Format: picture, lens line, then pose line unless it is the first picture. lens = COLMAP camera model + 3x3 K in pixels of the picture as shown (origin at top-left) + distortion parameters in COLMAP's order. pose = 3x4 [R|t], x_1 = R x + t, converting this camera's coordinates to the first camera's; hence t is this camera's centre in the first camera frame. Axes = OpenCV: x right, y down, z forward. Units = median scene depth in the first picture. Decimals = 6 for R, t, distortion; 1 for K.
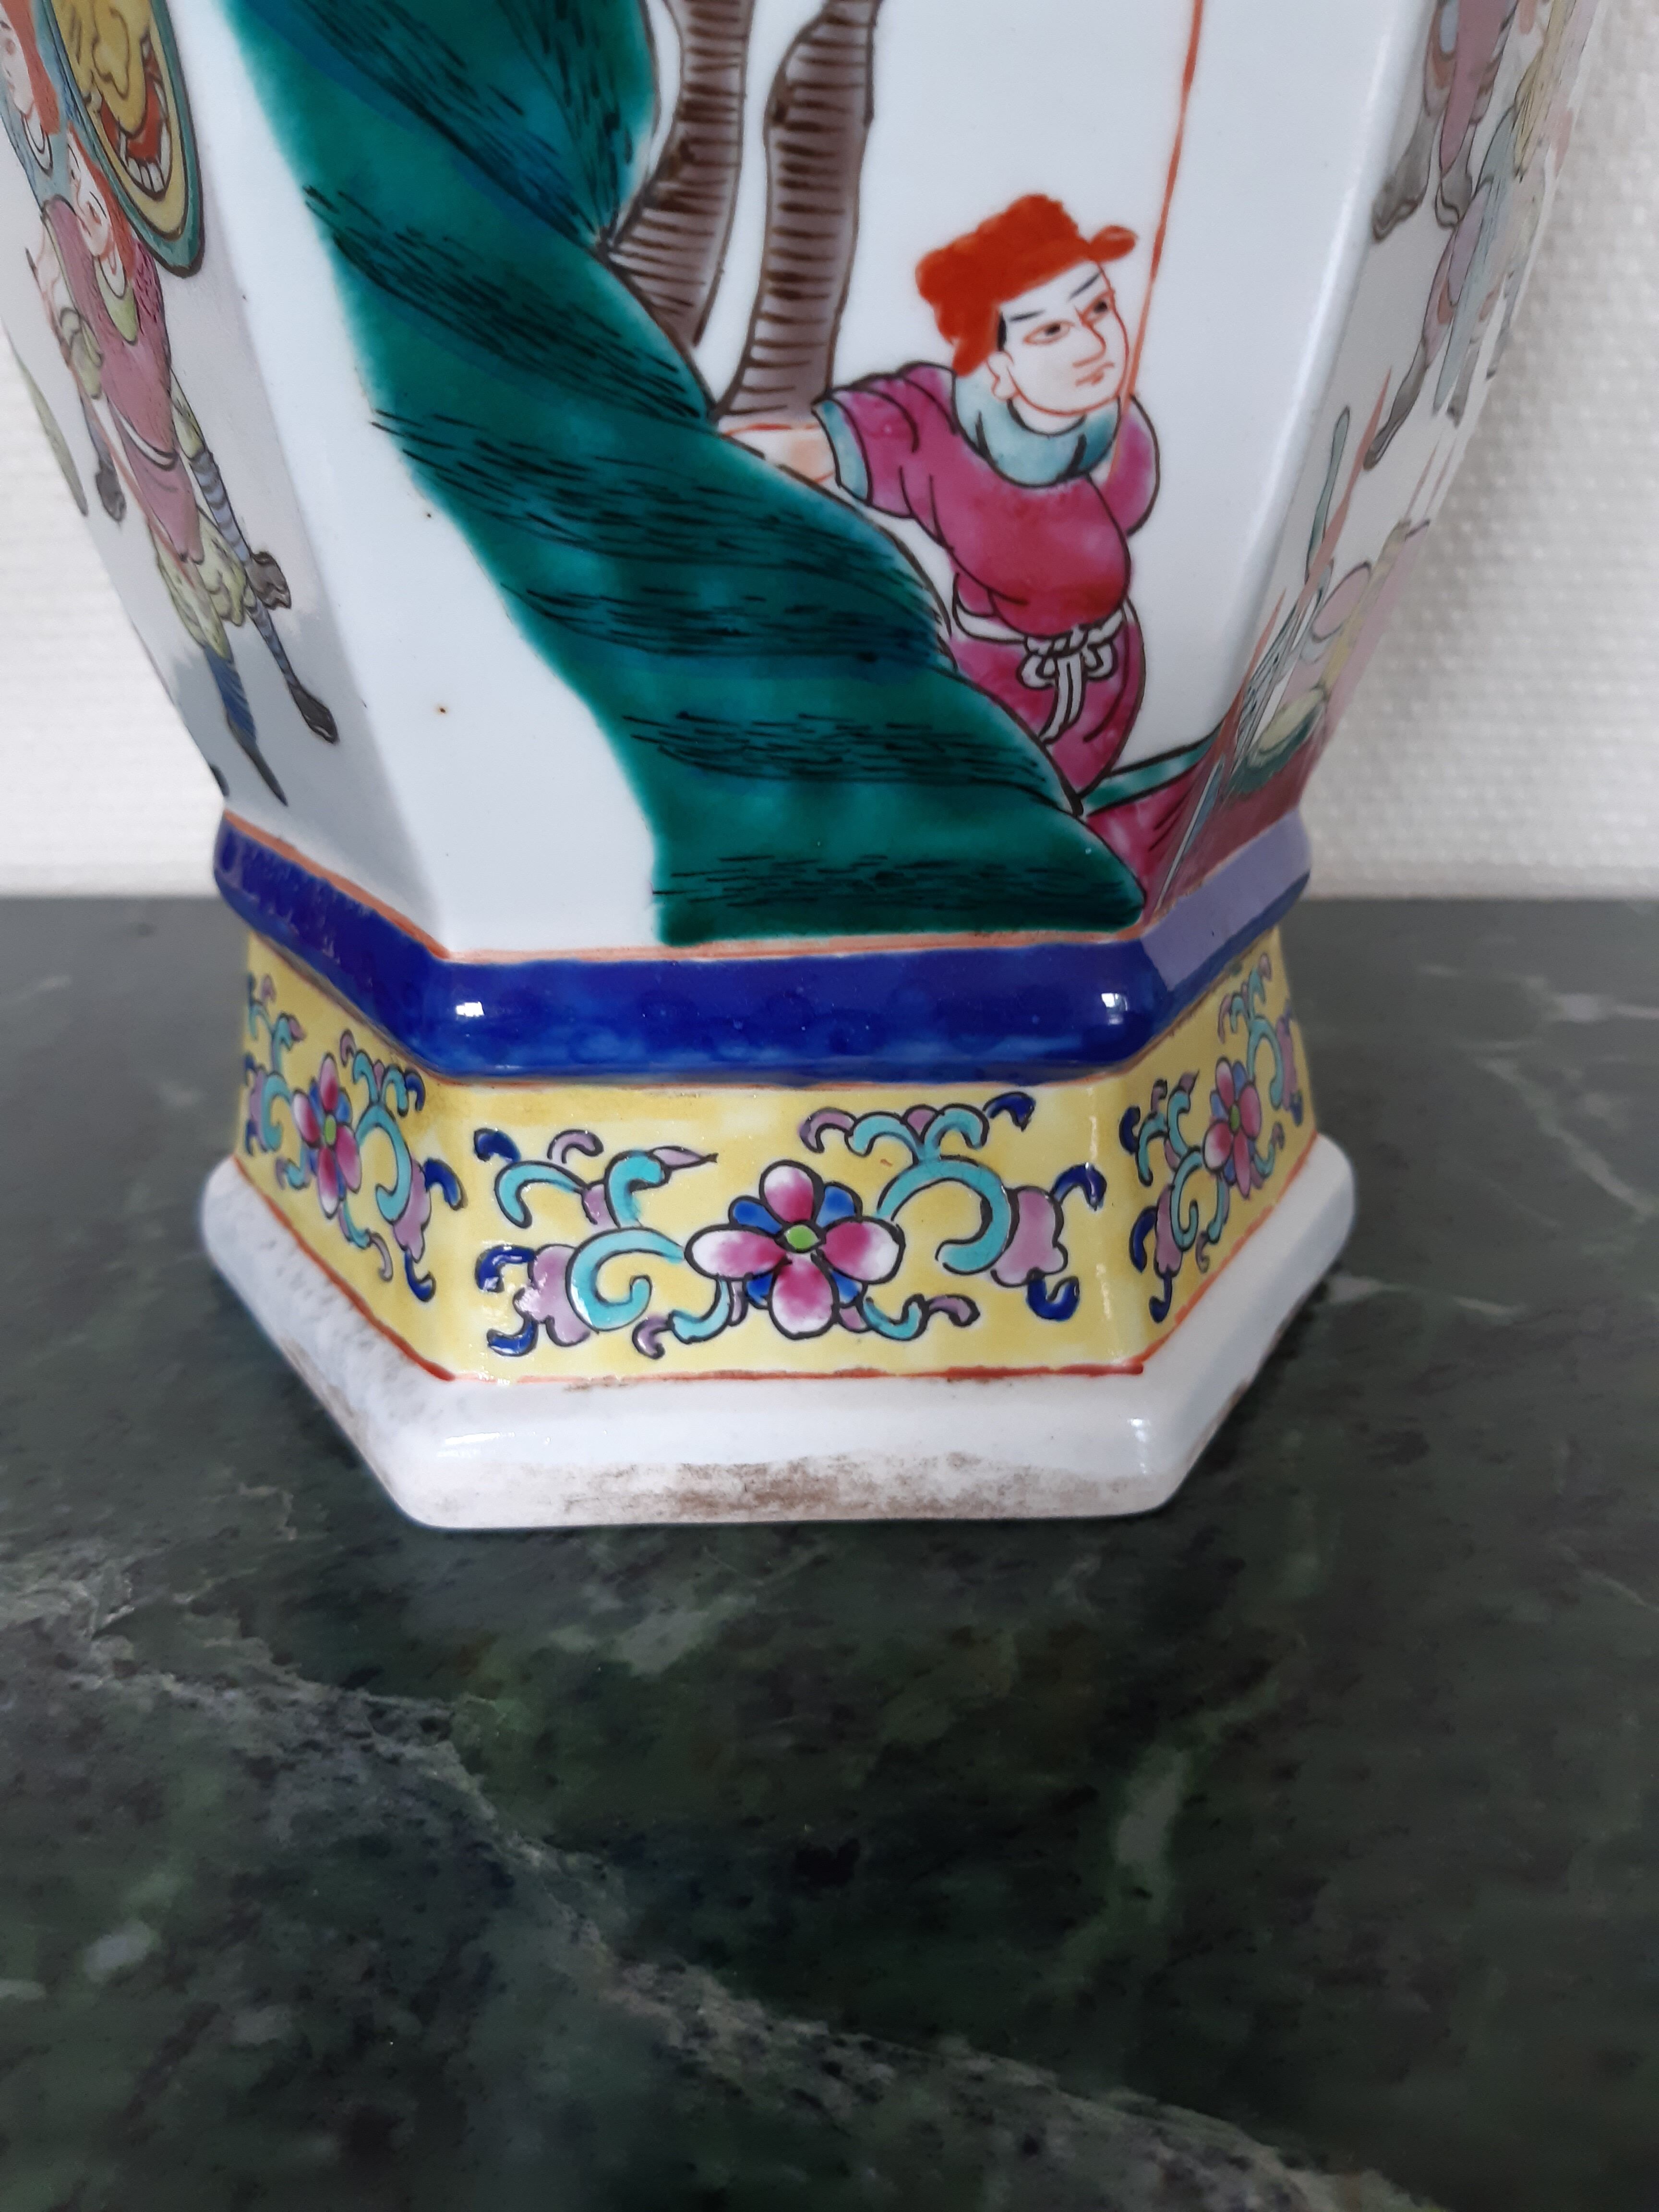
lens RADIAL K [[1772.6, 0, 836.6], [0, 1772.6, 1097.0], [0, 0, 1]] dist [0.049449, -0.140519]
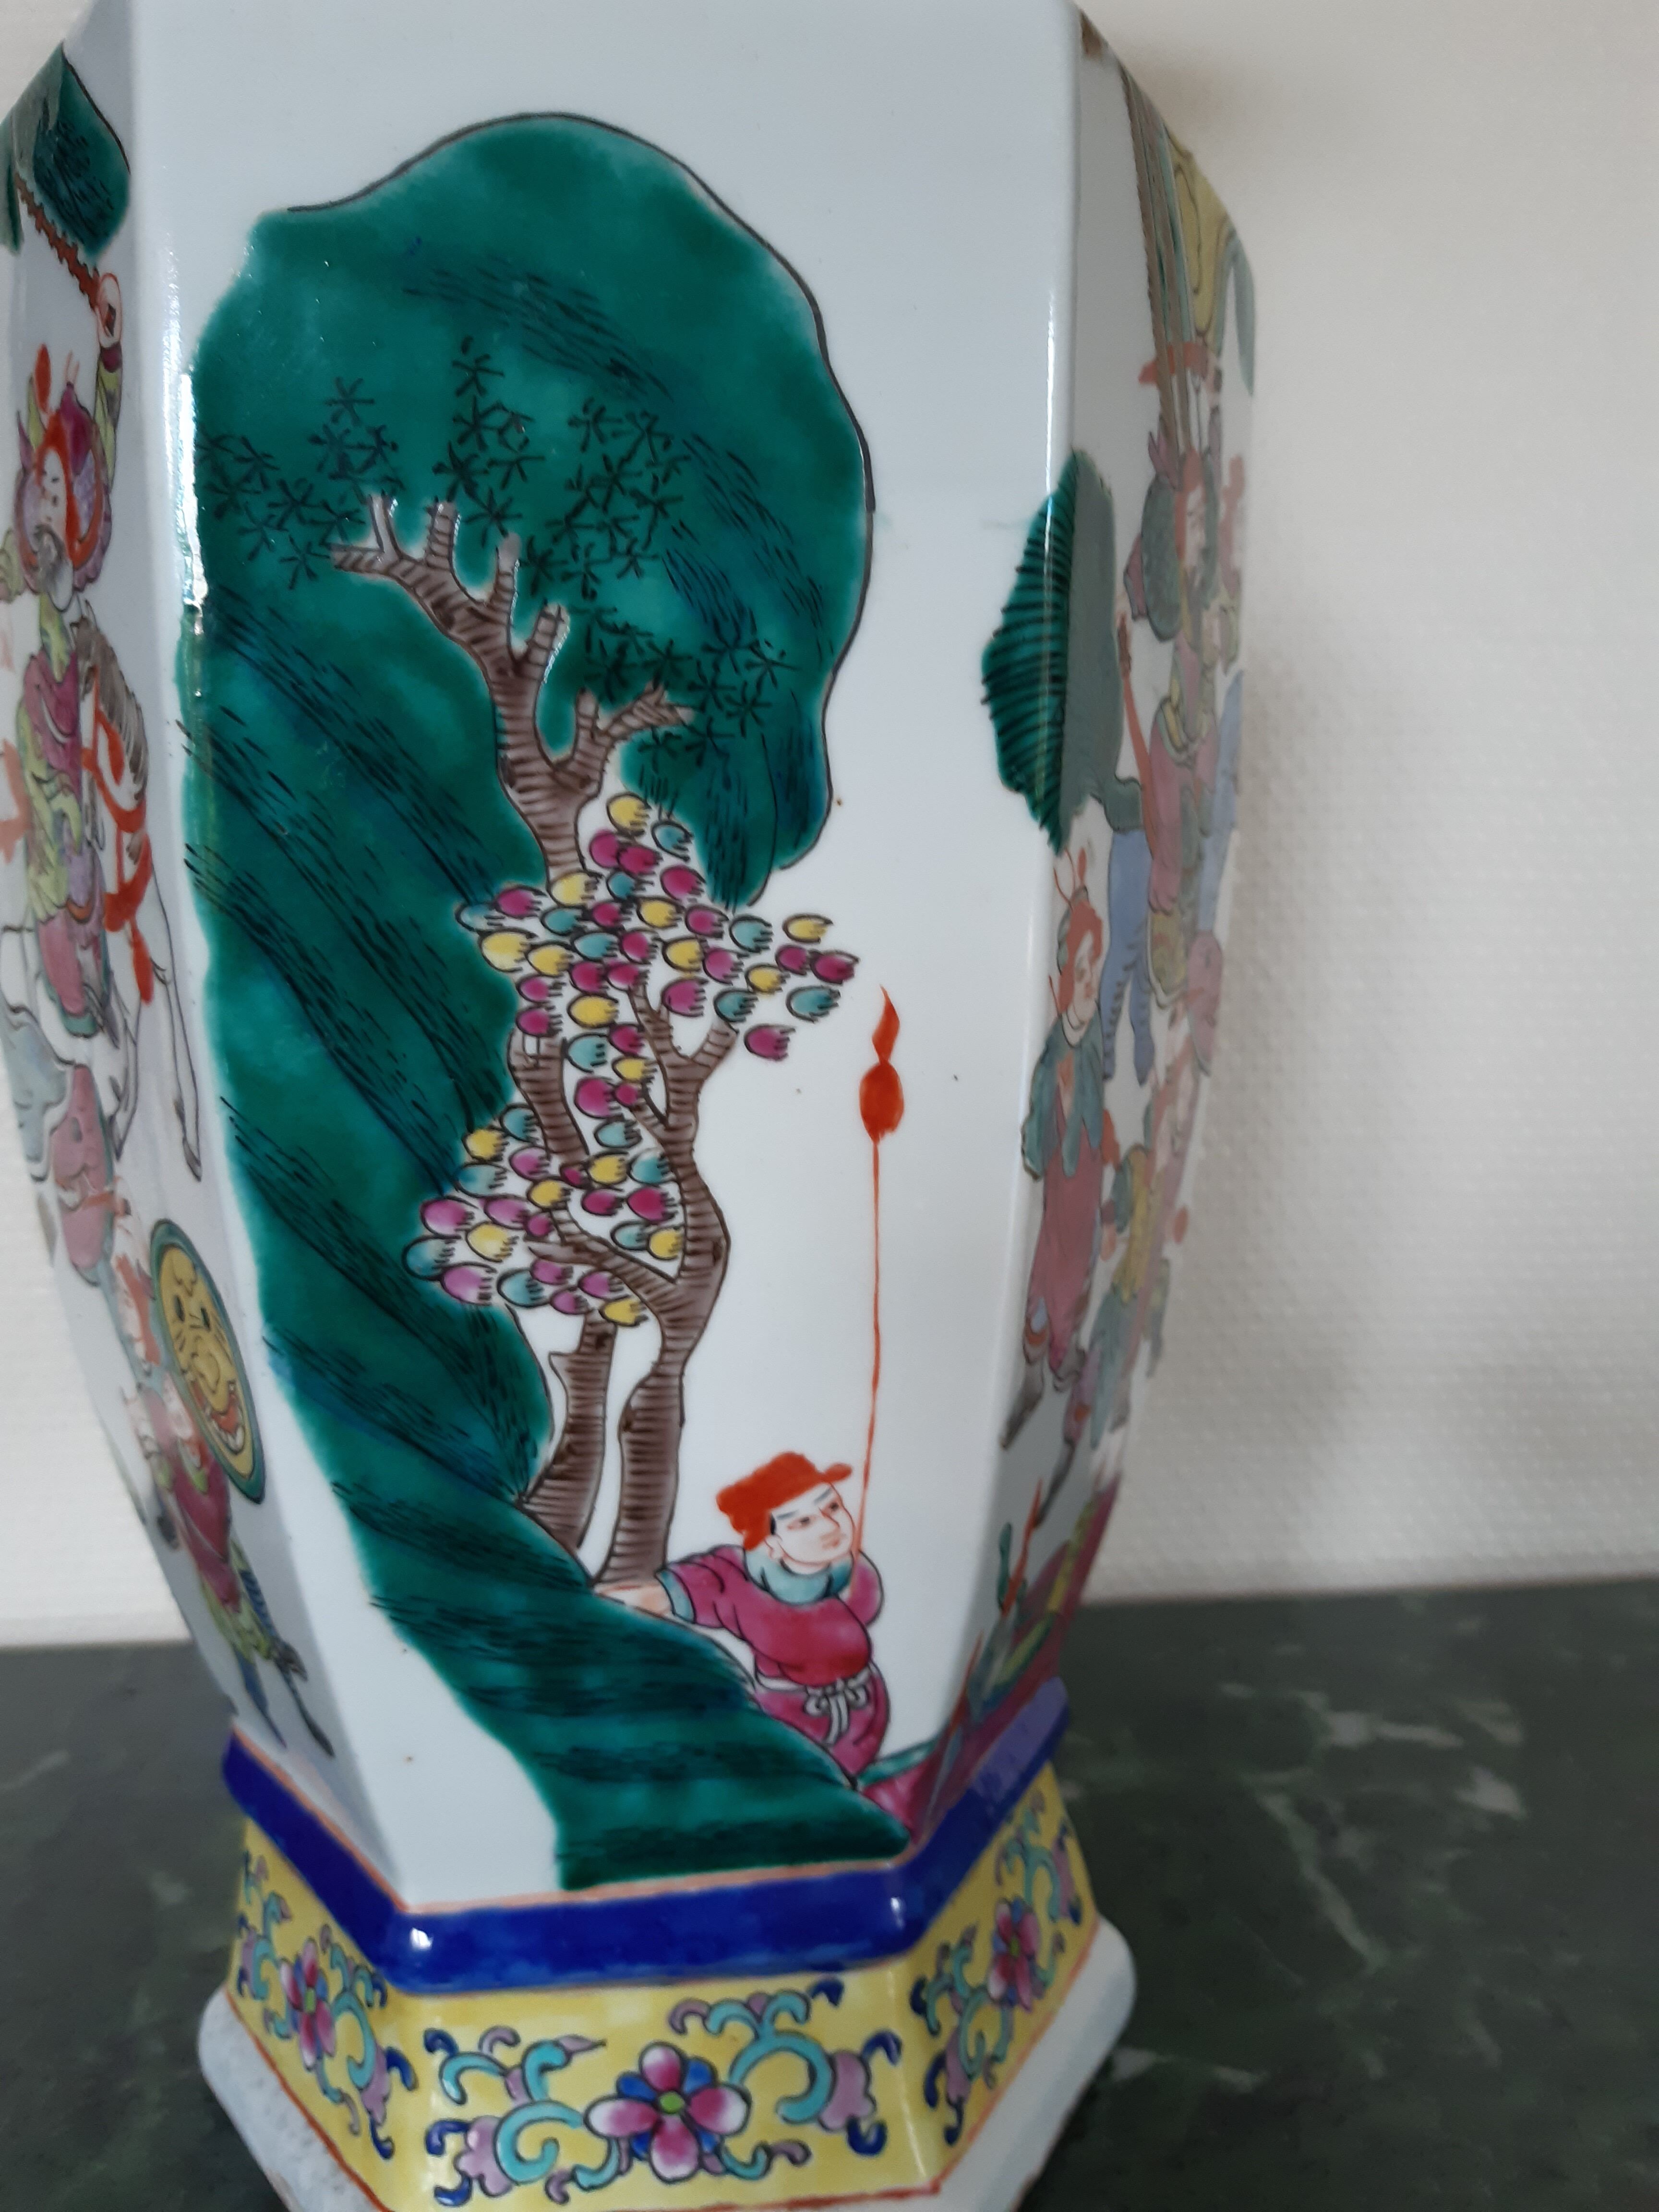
lens RADIAL K [[1756.8, 0, 829.5], [0, 1756.8, 1106.0], [0, 0, 1]] dist [0.068086, -0.176924]
pose [[0.998756, -0.034454, 0.036050, 0.082193], [0.042913, 0.962065, -0.269424, -0.300682], [-0.025400, 0.270636, 0.962347, -0.506749]]
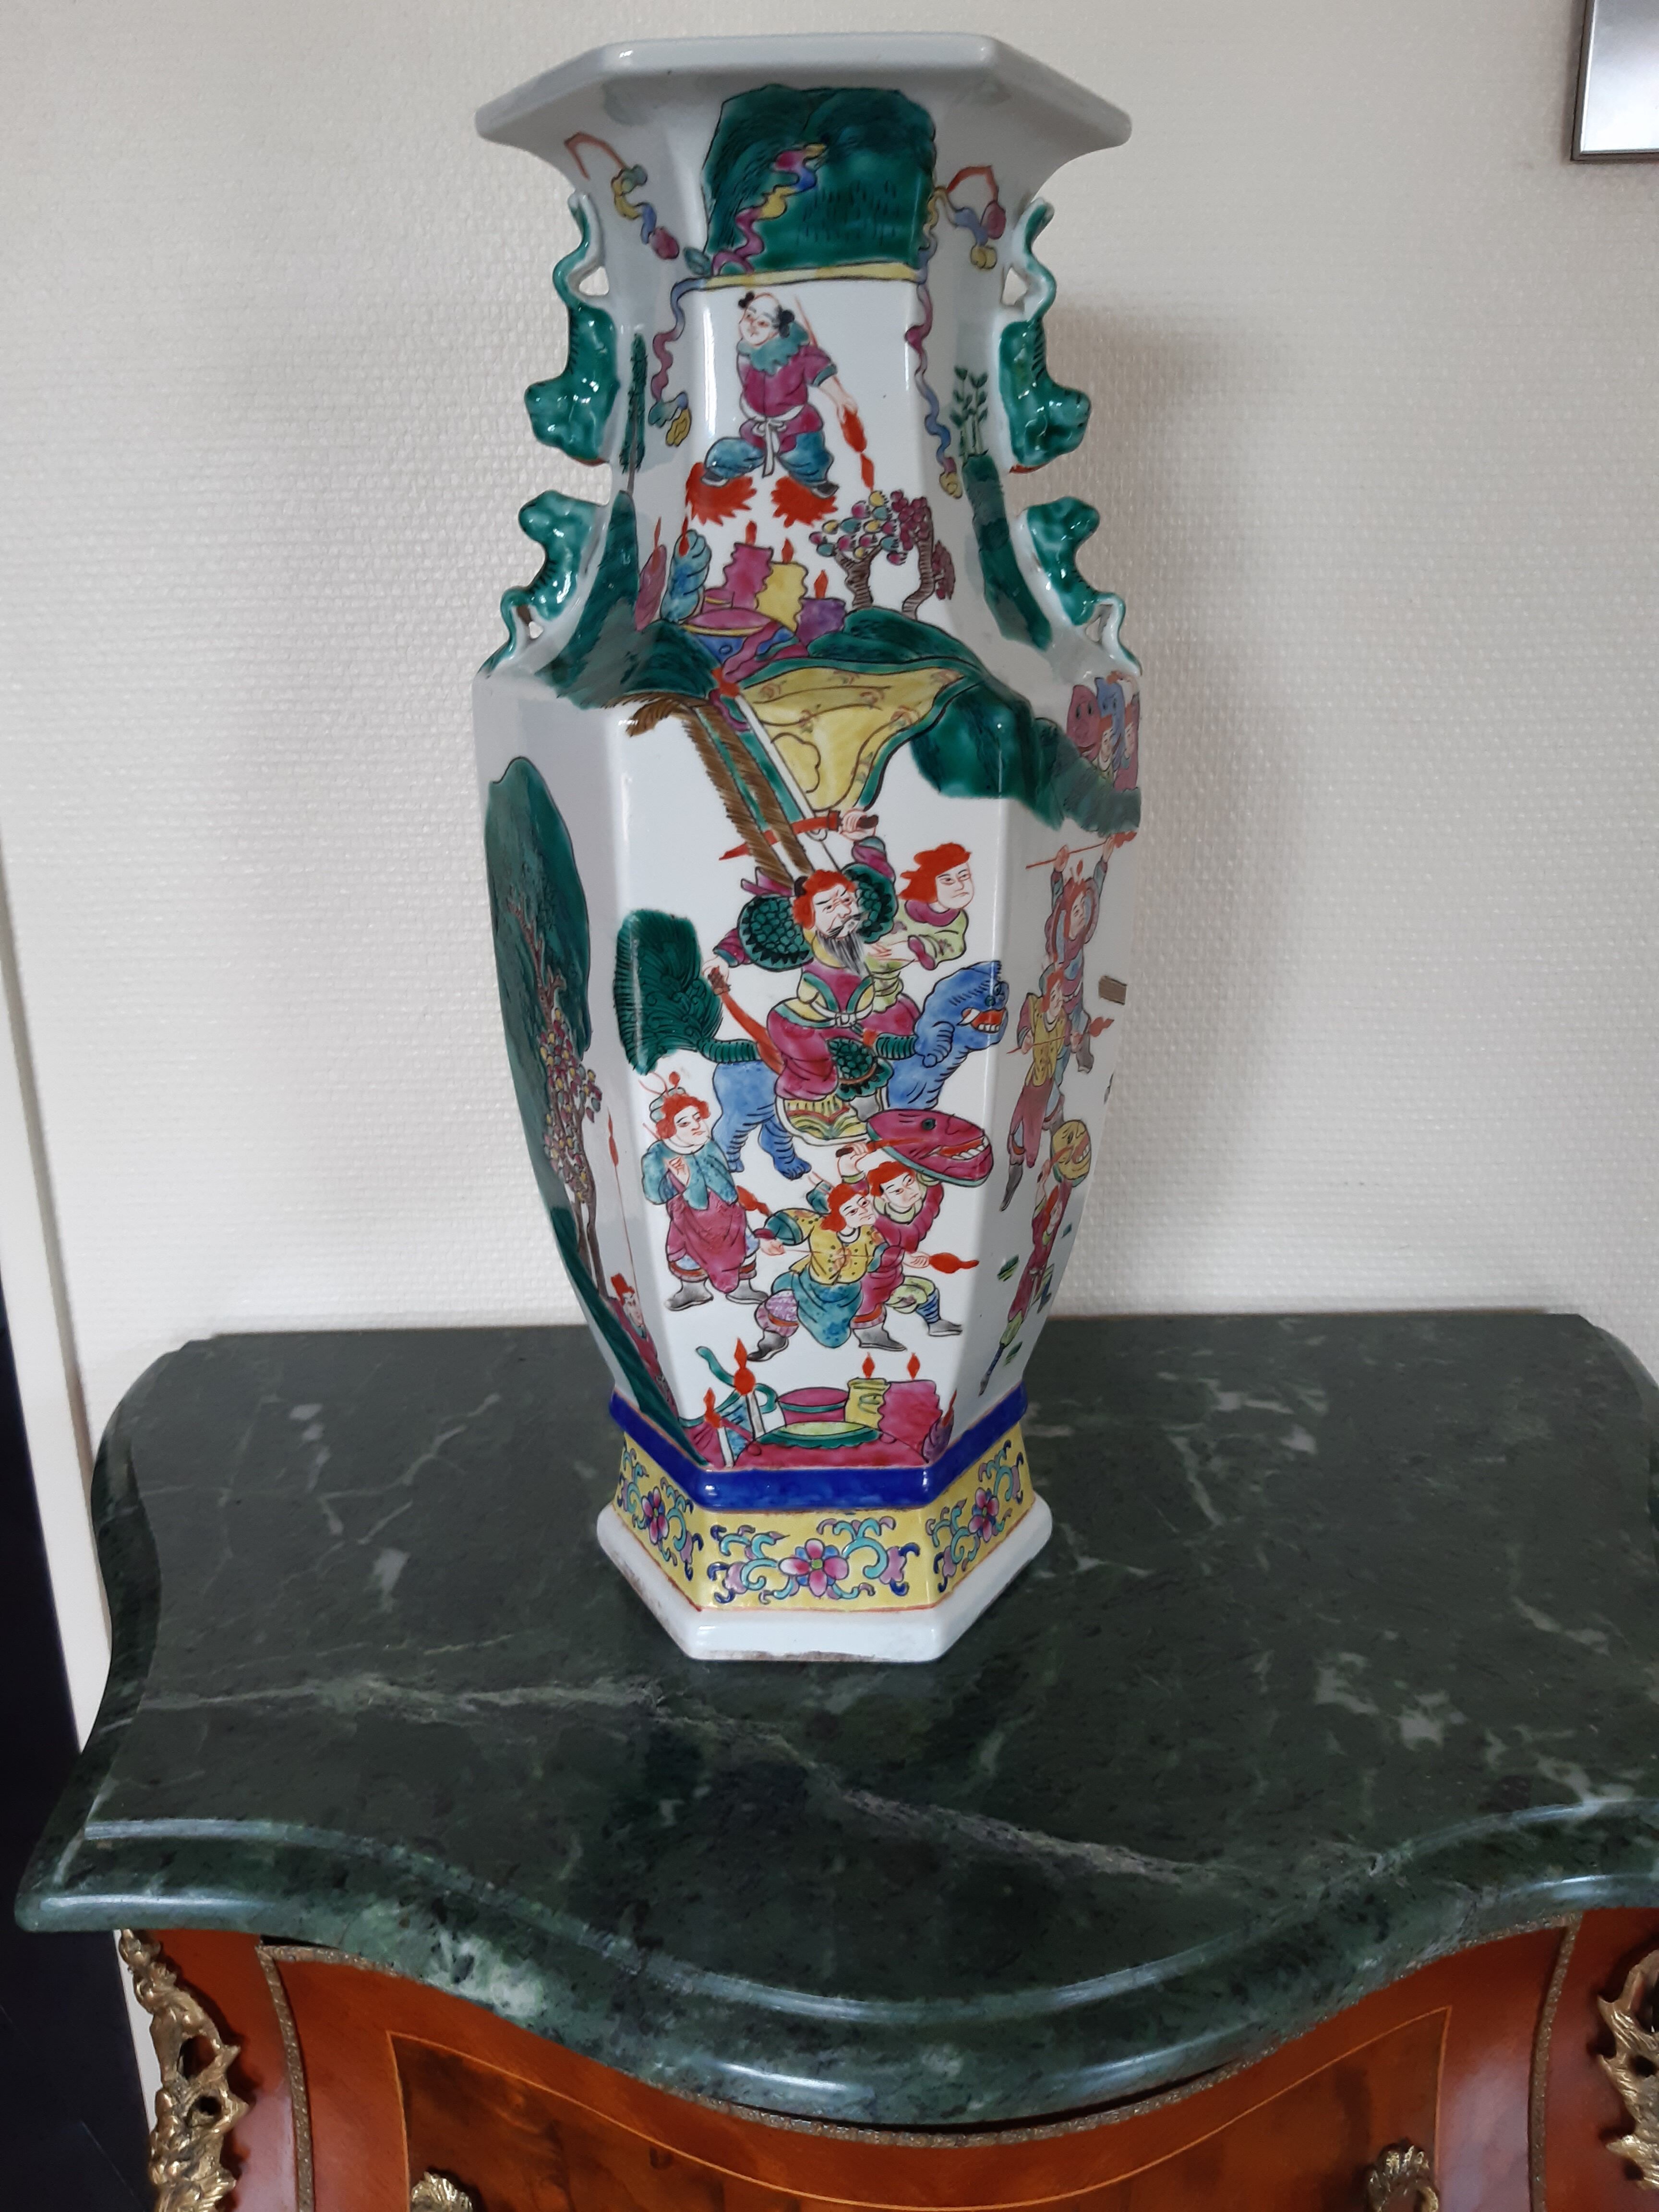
lens RADIAL K [[1731.1, 0, 839.7], [0, 1731.1, 1115.2], [0, 0, 1]] dist [0.071617, -0.123140]
pose [[0.999772, -0.018021, 0.011426, -0.115833], [0.018715, 0.997789, -0.063778, -0.537730], [-0.010252, 0.063977, 0.997899, -2.151648]]
